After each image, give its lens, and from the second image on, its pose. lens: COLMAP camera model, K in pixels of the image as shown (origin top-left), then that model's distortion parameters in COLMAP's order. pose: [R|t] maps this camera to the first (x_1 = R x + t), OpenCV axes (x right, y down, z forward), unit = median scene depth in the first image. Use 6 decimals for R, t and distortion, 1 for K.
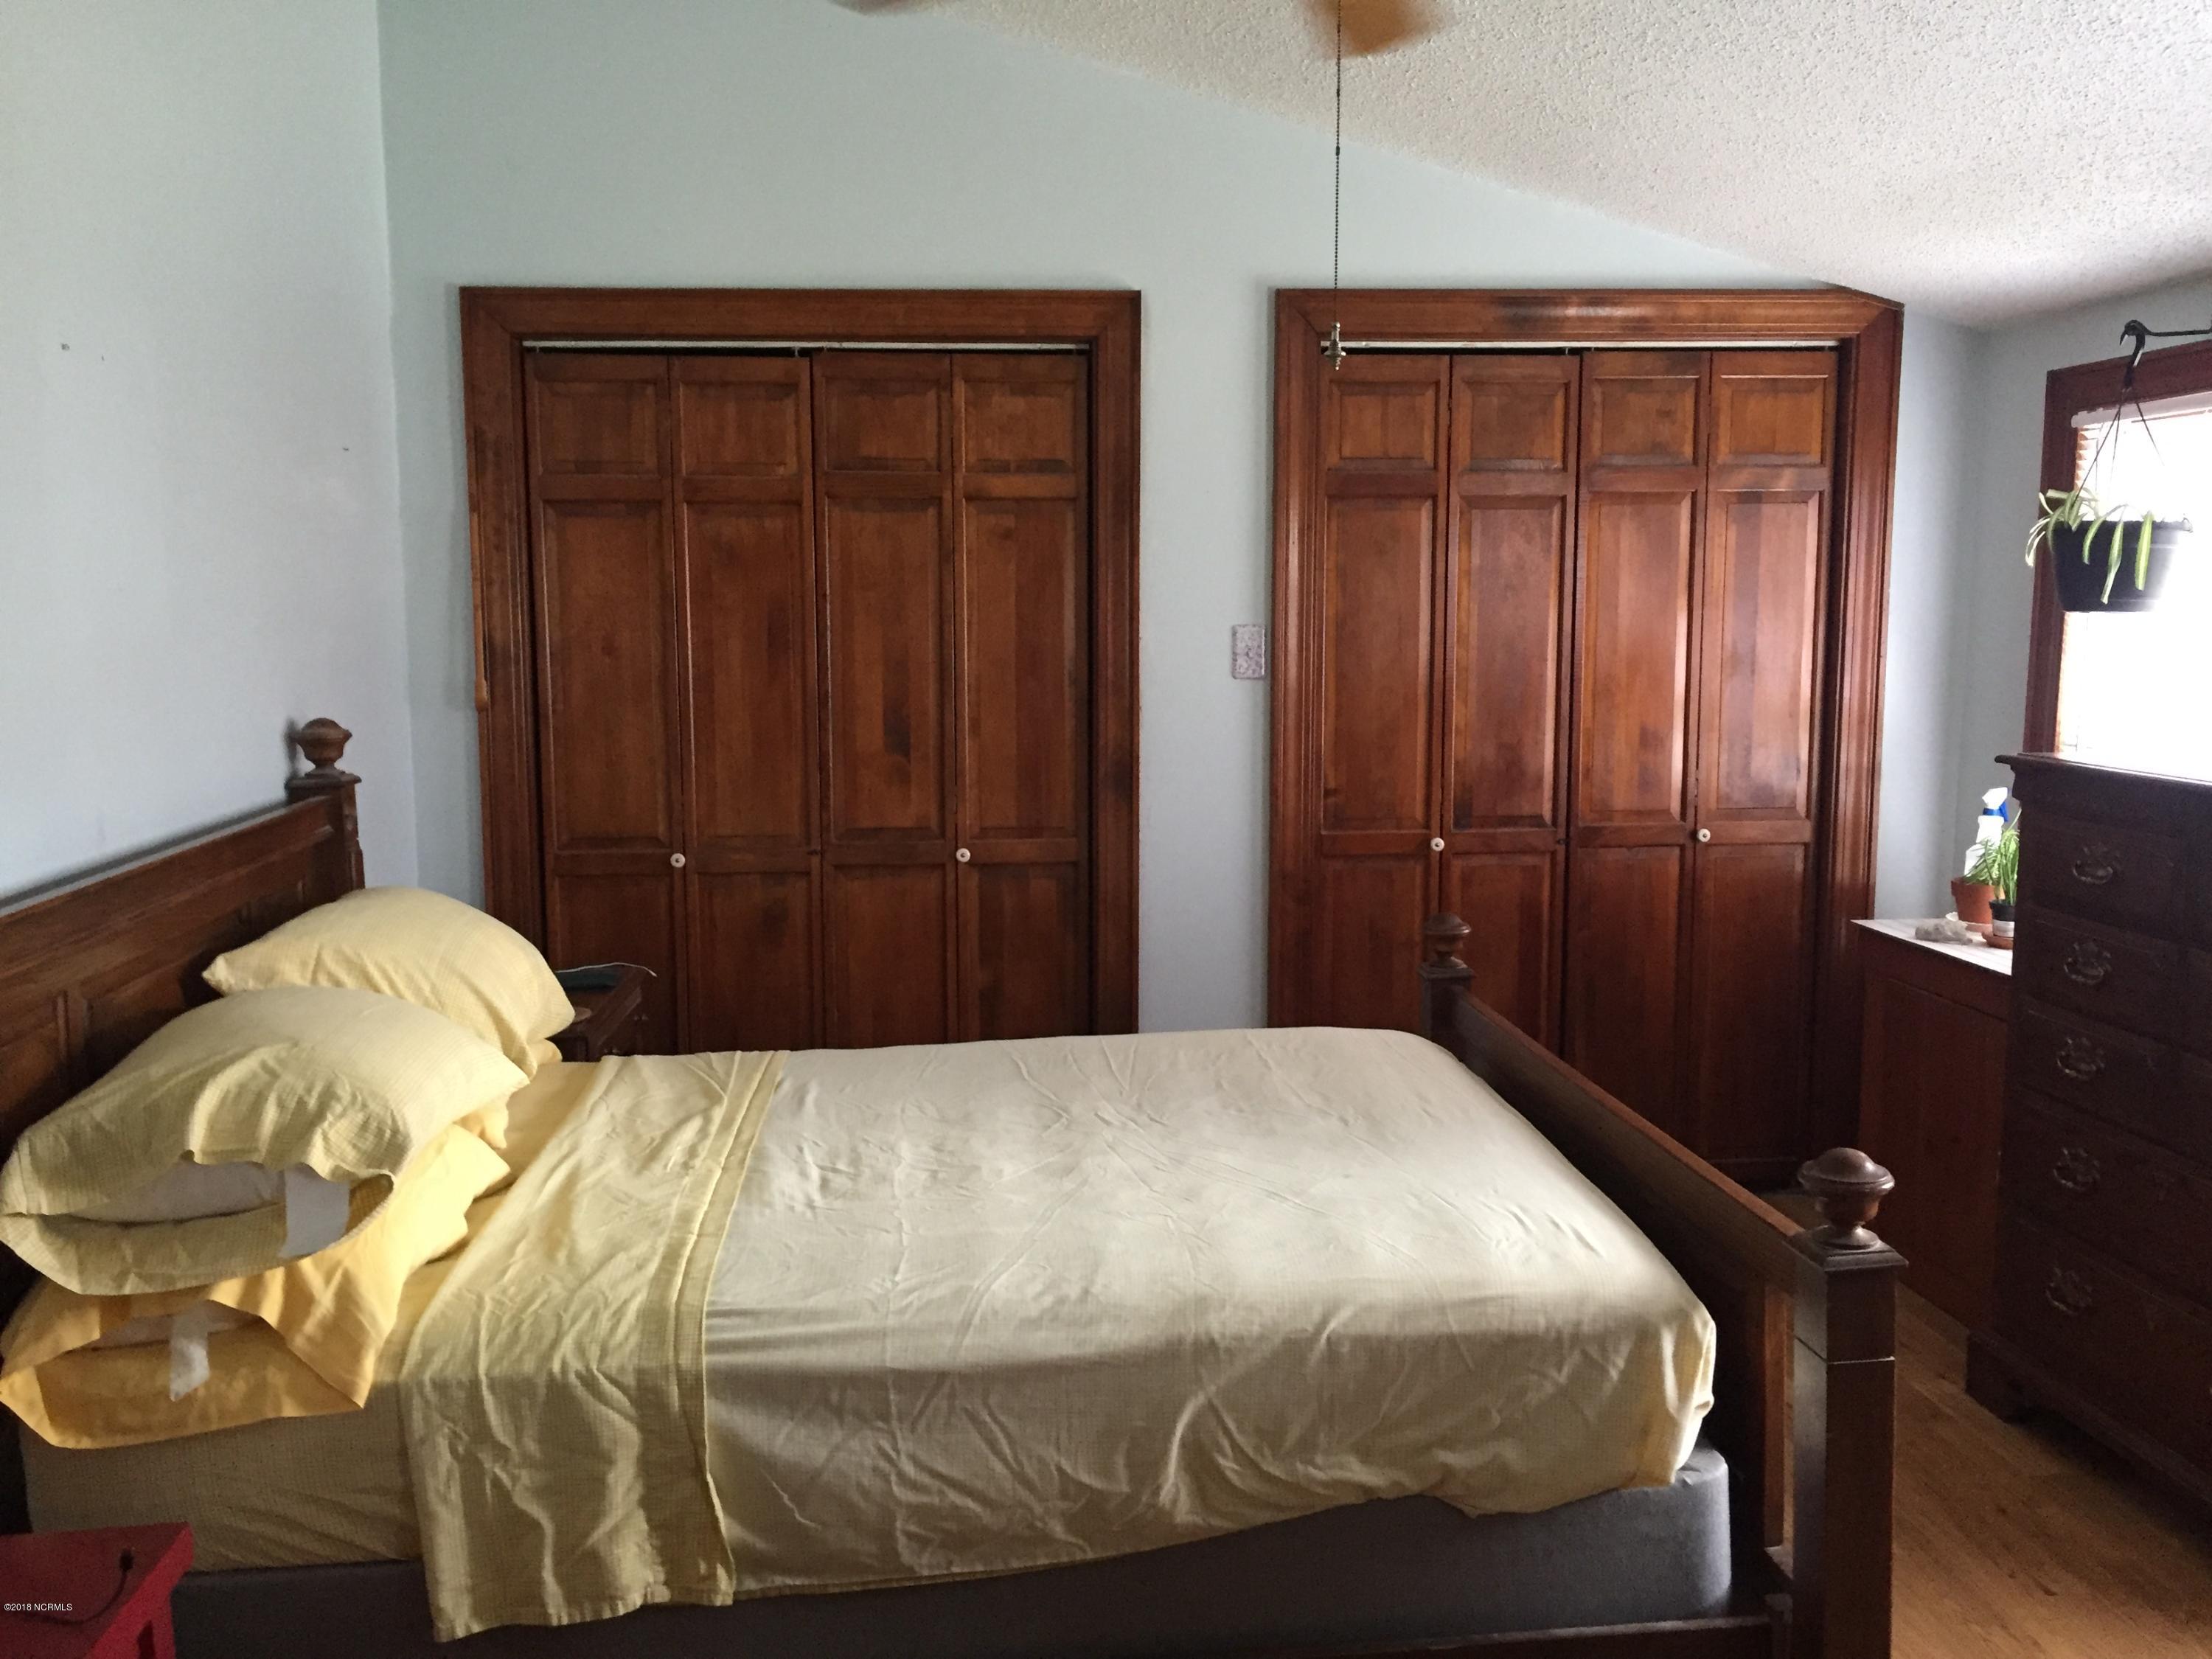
lens RADIAL K [[1903.3, 0, 1106.0], [0, 1903.3, 829.5], [0, 0, 1]] dist [0.074966, -0.114666]
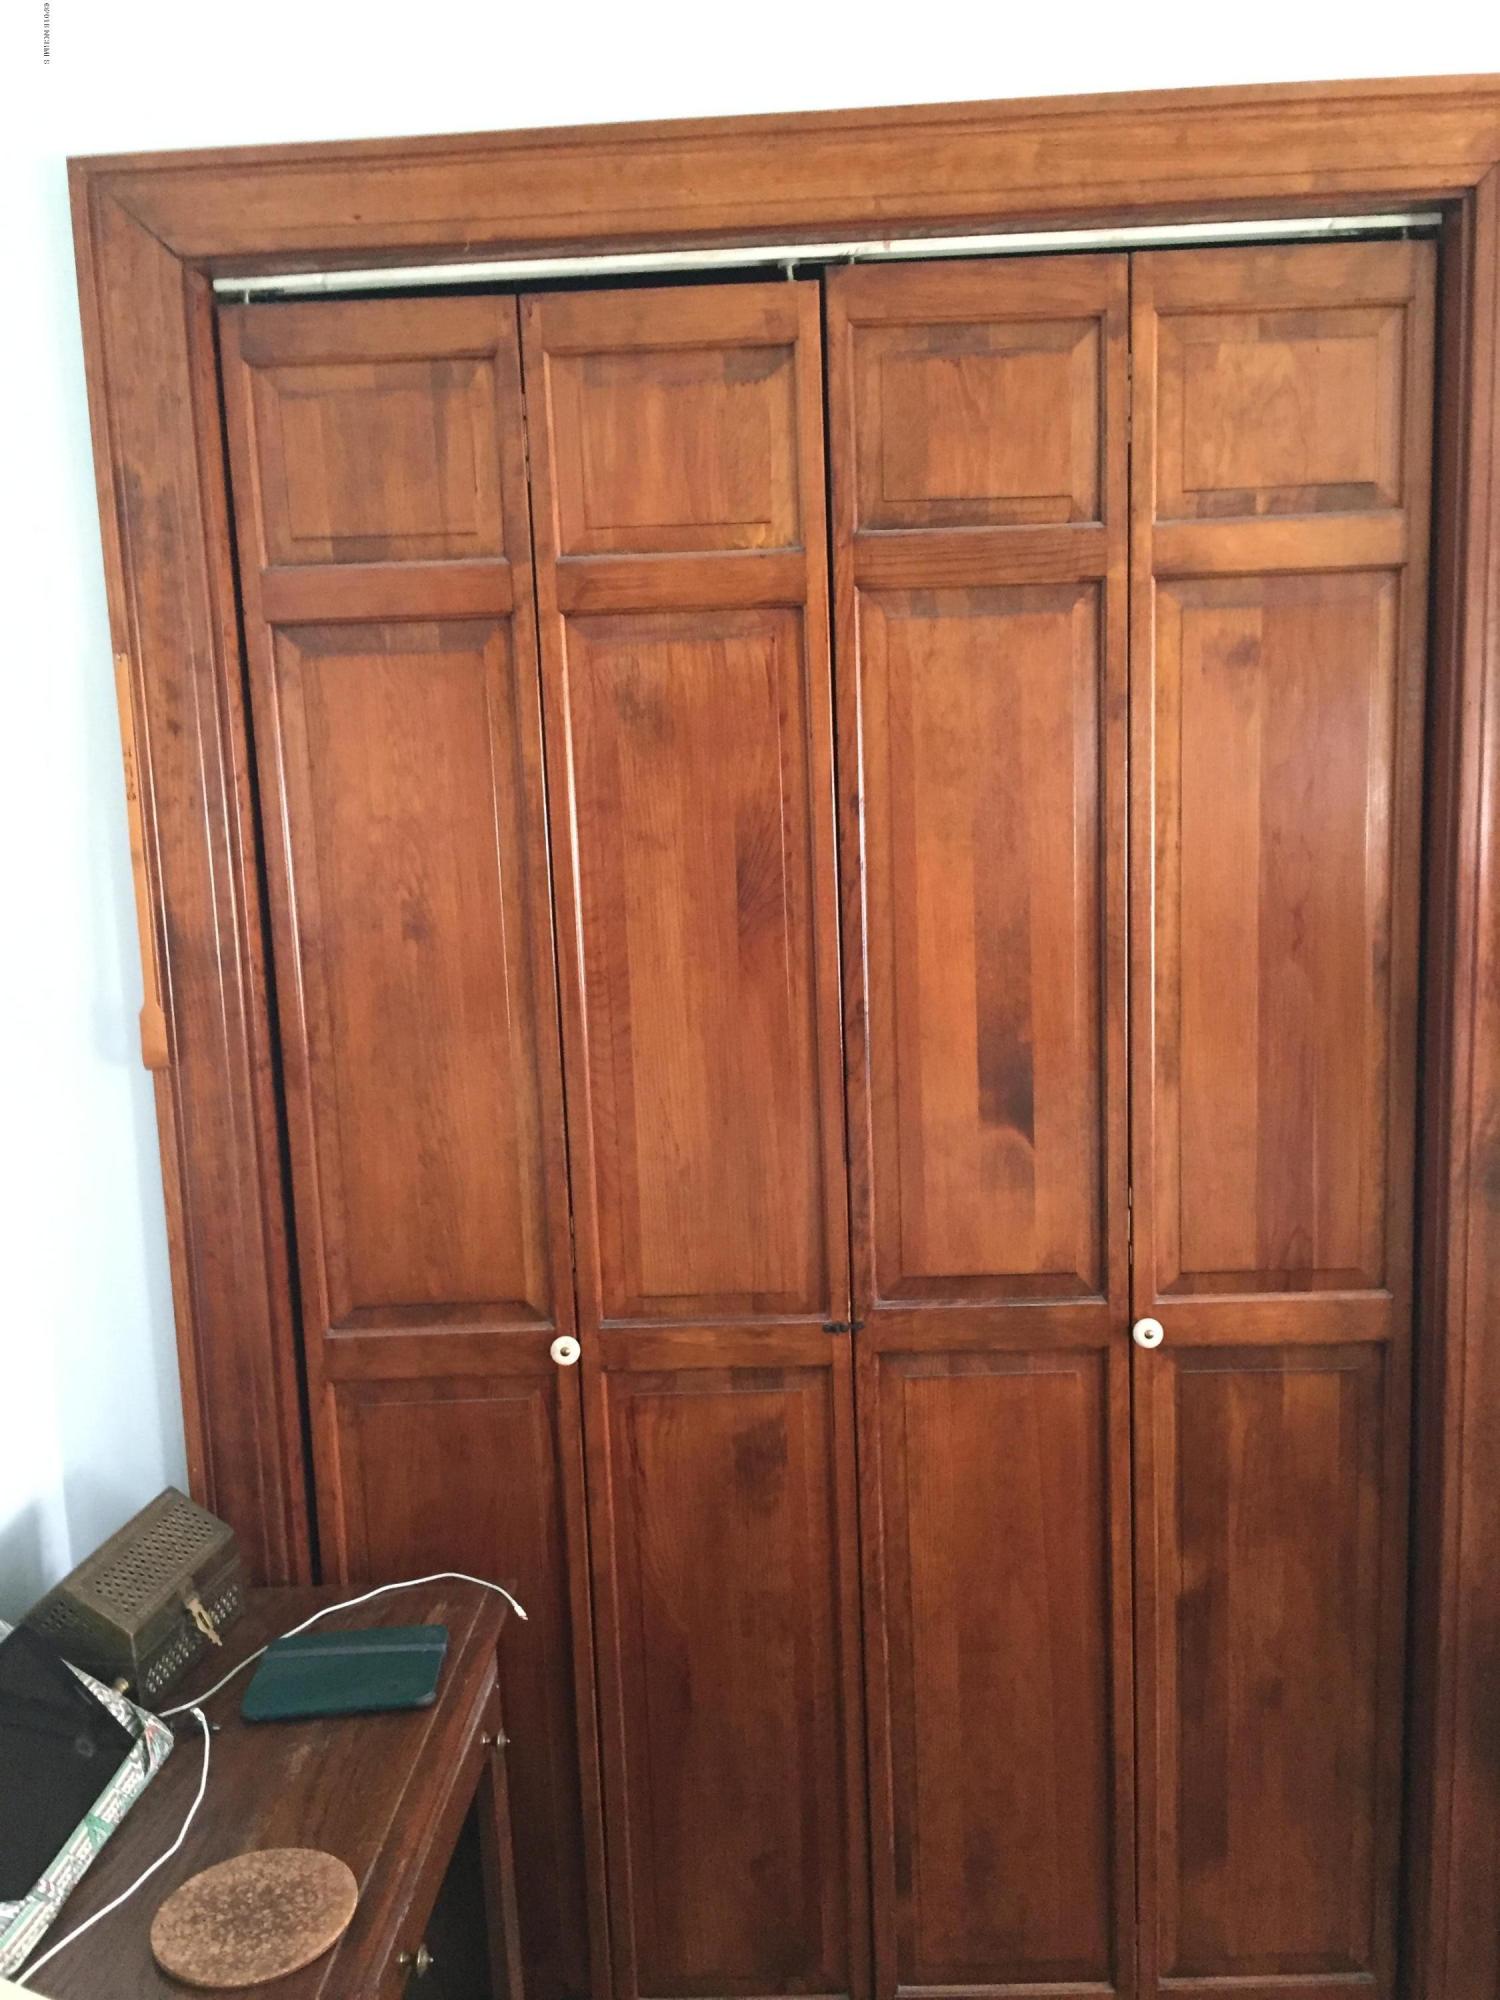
lens RADIAL K [[1720.9, 0, 748.5], [0, 1720.9, 1006.7], [0, 0, 1]] dist [0.074966, -0.114666]
pose [[0.991890, -0.013794, -0.126349, -0.120233], [0.020583, 0.998404, 0.052583, -0.094711], [0.125422, -0.054757, 0.990591, 0.571097]]
